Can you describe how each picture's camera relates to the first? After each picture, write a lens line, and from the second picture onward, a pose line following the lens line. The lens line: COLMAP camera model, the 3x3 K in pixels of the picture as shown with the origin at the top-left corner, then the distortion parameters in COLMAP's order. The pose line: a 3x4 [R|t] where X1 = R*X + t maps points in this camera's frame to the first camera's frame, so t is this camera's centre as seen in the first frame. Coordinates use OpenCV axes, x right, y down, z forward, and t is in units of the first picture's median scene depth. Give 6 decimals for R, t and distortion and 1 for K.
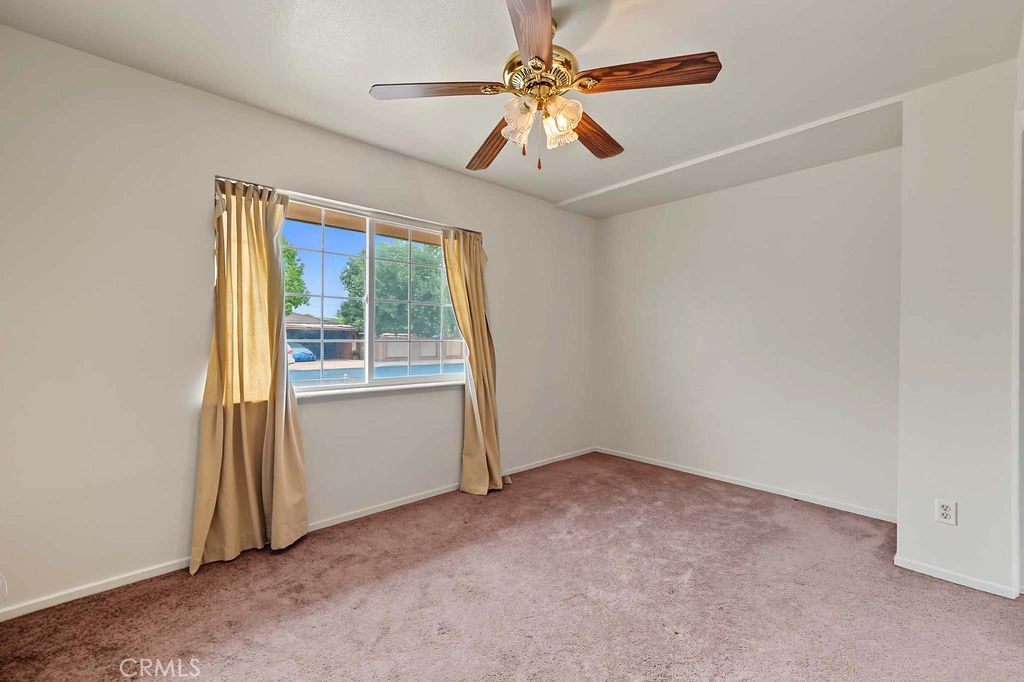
lens RADIAL K [[421.8, 0, 514.0], [0, 421.8, 339.1], [0, 0, 1]] dist [-0.003762, -0.000087]
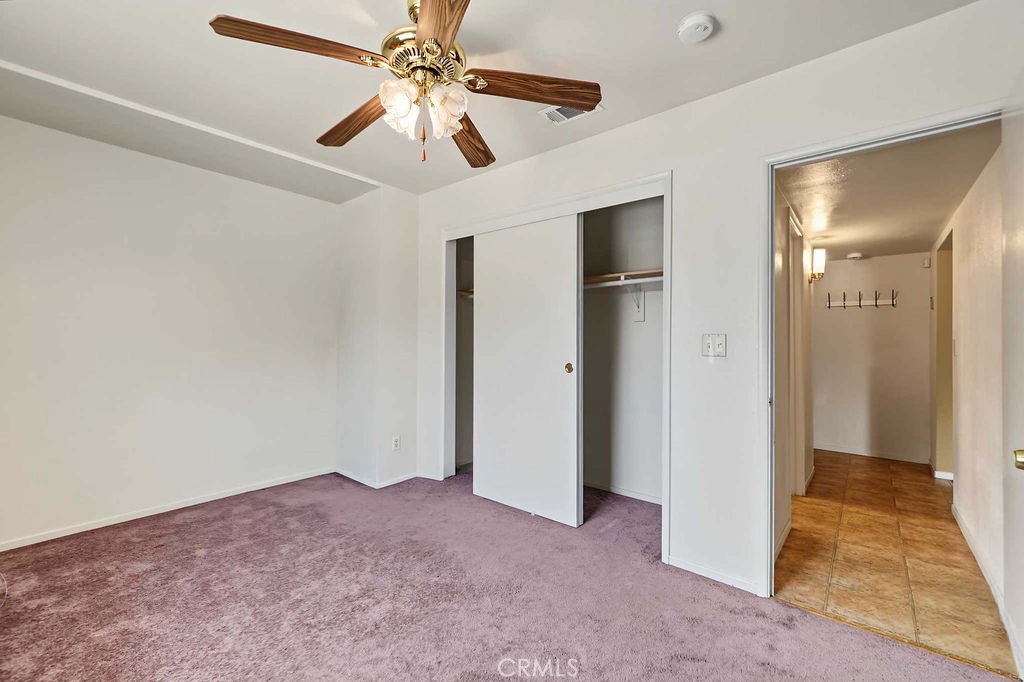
lens RADIAL K [[421.8, 0, 514.0], [0, 421.8, 339.1], [0, 0, 1]] dist [-0.003762, -0.000087]
pose [[-0.146868, 0.000739, 0.989156, -0.573289], [-0.011952, 0.999925, -0.002521, -0.009306], [-0.989084, -0.012192, -0.146849, 0.615555]]
